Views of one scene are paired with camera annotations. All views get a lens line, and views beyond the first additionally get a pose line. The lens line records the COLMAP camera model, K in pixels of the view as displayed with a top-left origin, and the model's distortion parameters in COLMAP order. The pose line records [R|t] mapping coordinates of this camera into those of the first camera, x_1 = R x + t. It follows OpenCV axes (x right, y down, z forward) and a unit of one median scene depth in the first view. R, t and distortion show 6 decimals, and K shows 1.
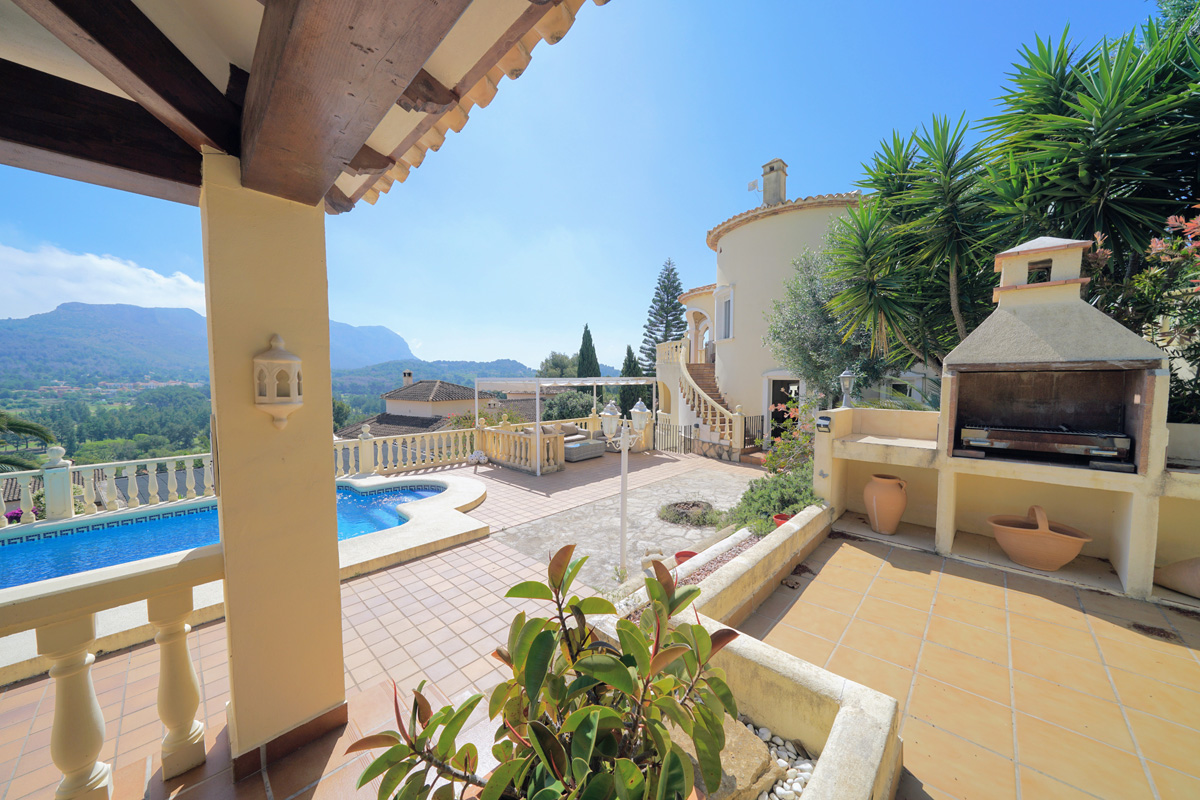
lens RADIAL K [[404.1, 0, 600.0], [0, 404.1, 400.0], [0, 0, 1]] dist [-0.007269, -0.000063]
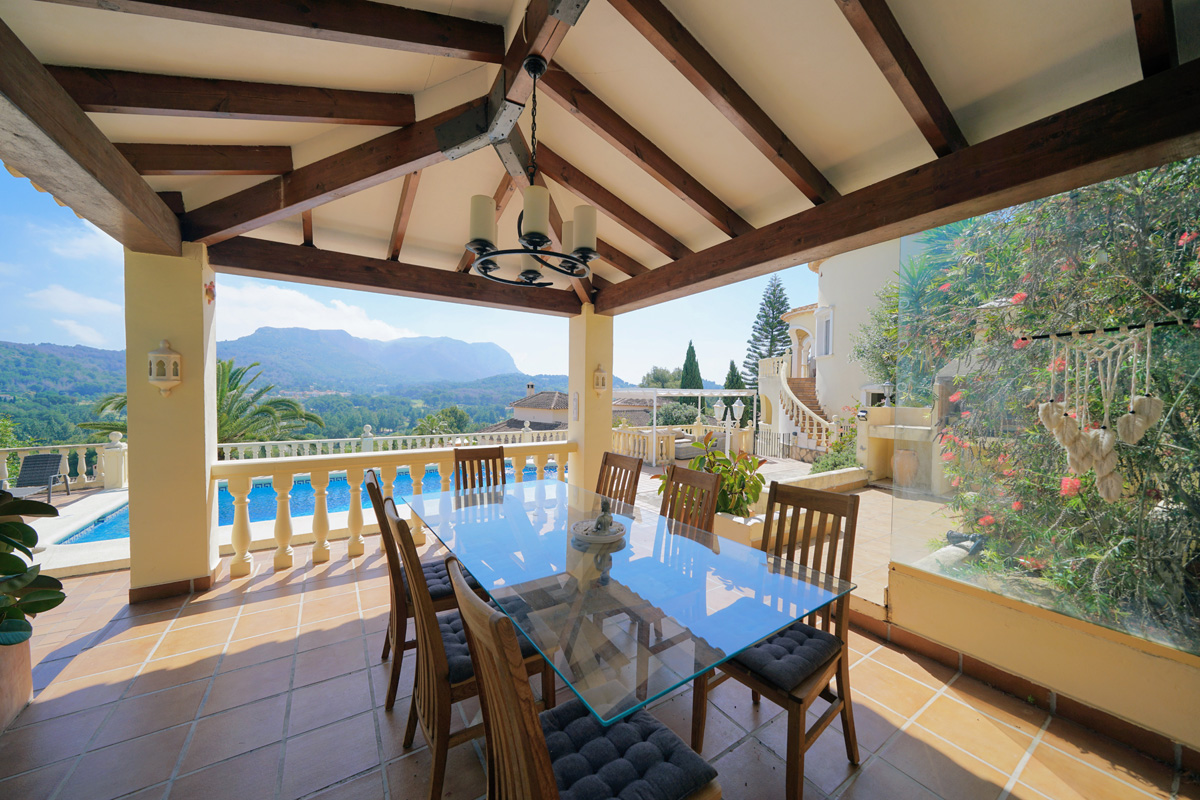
lens RADIAL K [[415.0, 0, 597.3], [0, 415.0, 403.9], [0, 0, 1]] dist [-0.005376, 0.000127]
pose [[0.970979, 0.020165, -0.238314, -0.012124], [-0.026747, 0.999344, -0.024419, 0.017165], [0.237665, 0.030084, 0.970881, -0.166207]]
